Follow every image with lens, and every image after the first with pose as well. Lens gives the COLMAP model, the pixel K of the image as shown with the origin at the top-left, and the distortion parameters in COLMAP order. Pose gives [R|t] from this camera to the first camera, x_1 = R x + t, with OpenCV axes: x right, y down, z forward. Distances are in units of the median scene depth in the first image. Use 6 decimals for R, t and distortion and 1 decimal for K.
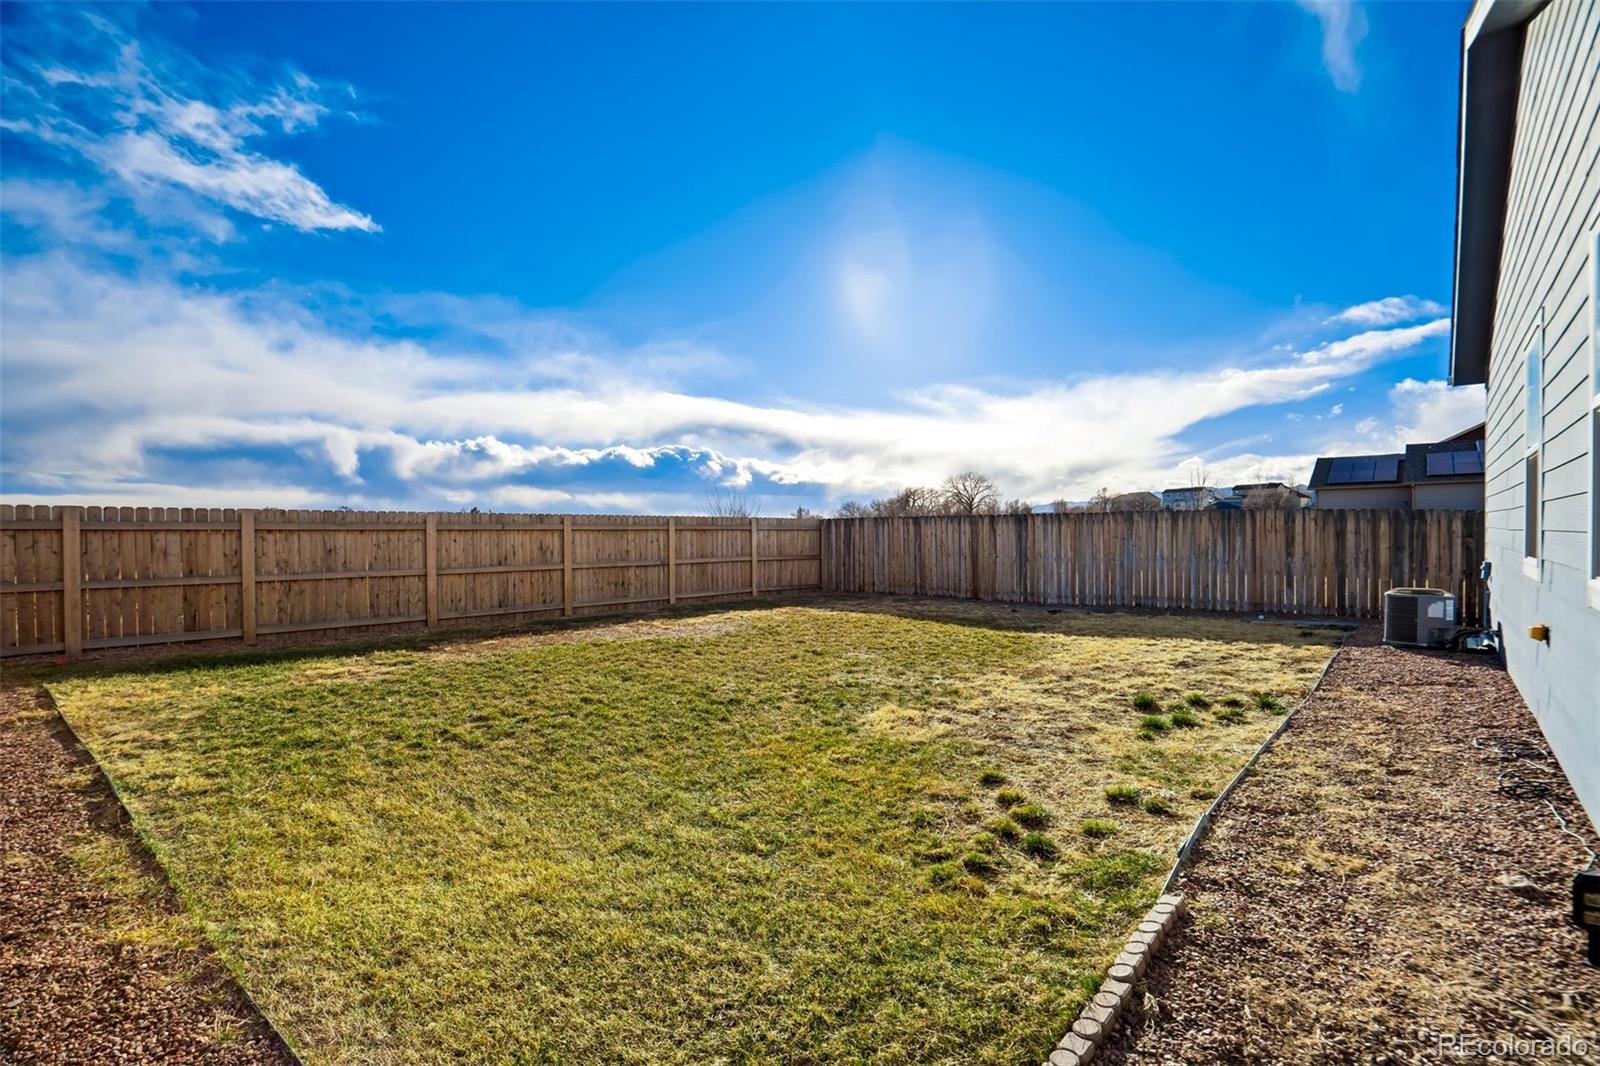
lens RADIAL K [[731.2, 0, 798.3], [0, 731.2, 534.7], [0, 0, 1]] dist [-0.019863, -0.000334]
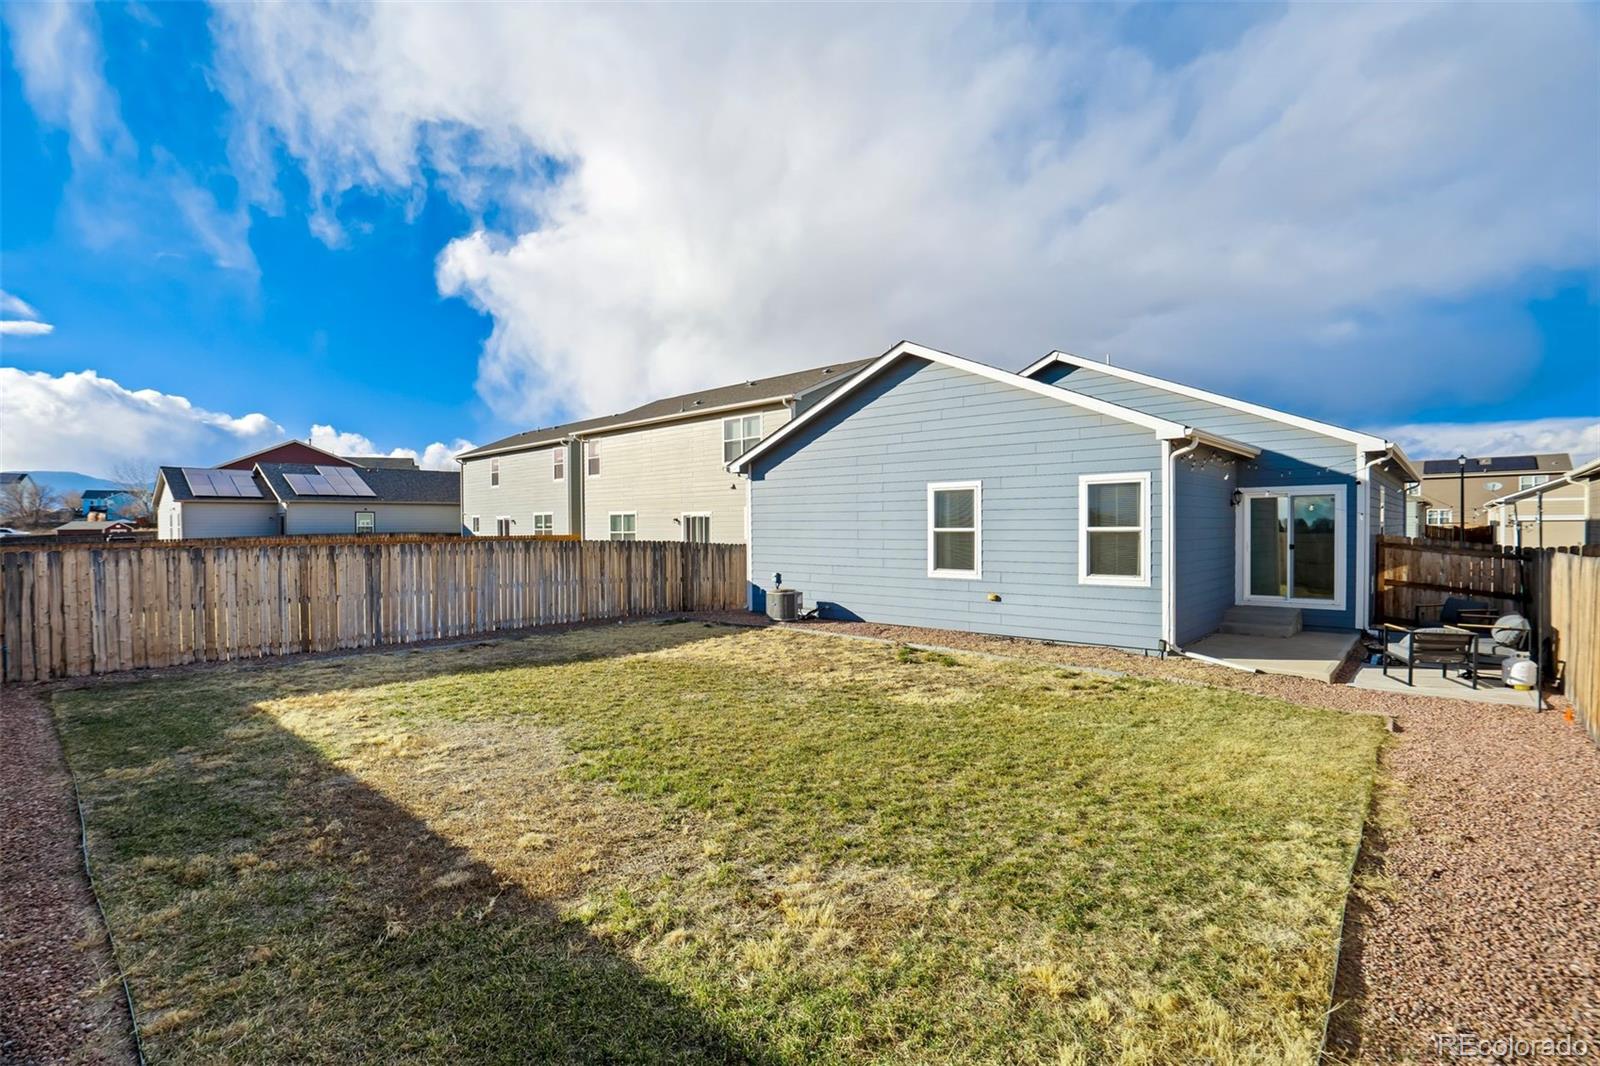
lens RADIAL K [[731.2, 0, 796.0], [0, 731.2, 537.2], [0, 0, 1]] dist [-0.019863, -0.000334]
pose [[0.058495, -0.006516, 0.998266, -1.897466], [0.011486, 0.999917, 0.005854, -0.130990], [-0.998222, 0.011123, 0.058565, 1.602623]]
